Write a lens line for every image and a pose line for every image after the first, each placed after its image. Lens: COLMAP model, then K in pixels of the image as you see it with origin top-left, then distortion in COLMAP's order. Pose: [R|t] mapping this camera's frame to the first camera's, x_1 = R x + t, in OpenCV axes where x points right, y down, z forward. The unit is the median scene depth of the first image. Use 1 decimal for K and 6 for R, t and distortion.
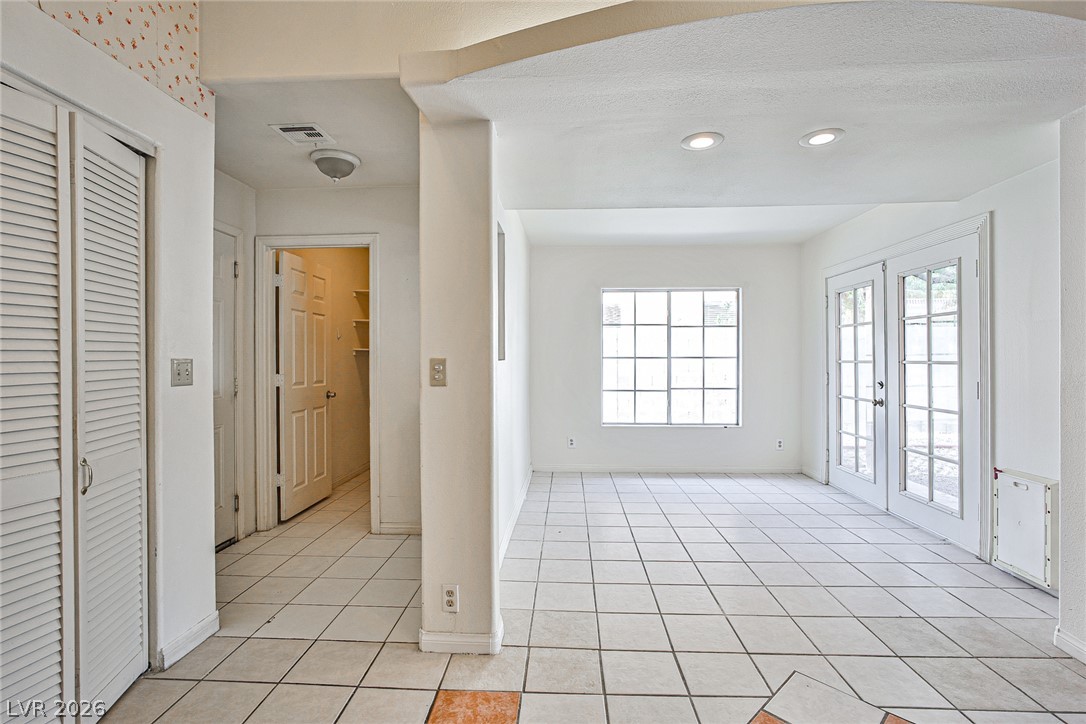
lens RADIAL K [[491.5, 0, 545.8], [0, 491.5, 362.7], [0, 0, 1]] dist [-0.030022, 0.011597]
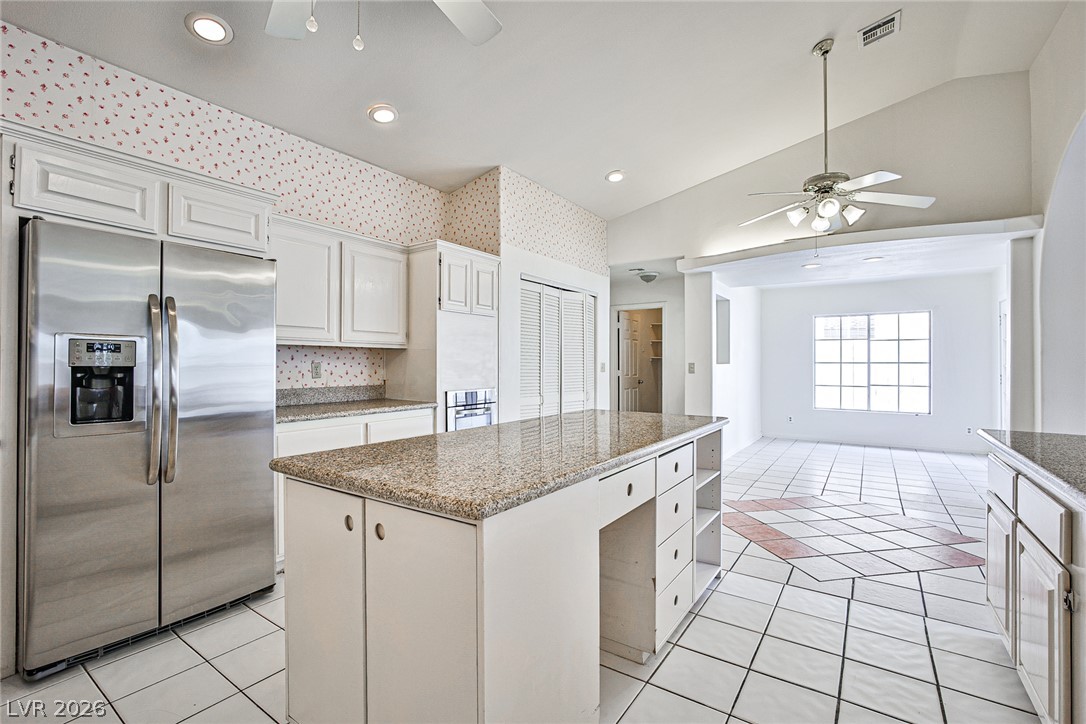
lens RADIAL K [[491.5, 0, 536.6], [0, 491.5, 358.6], [0, 0, 1]] dist [-0.030022, 0.011597]
pose [[0.844348, -0.000904, -0.535795, 0.197169], [-0.008135, 0.999862, -0.014507, 0.005382], [0.535734, 0.016608, 0.844224, -0.674506]]
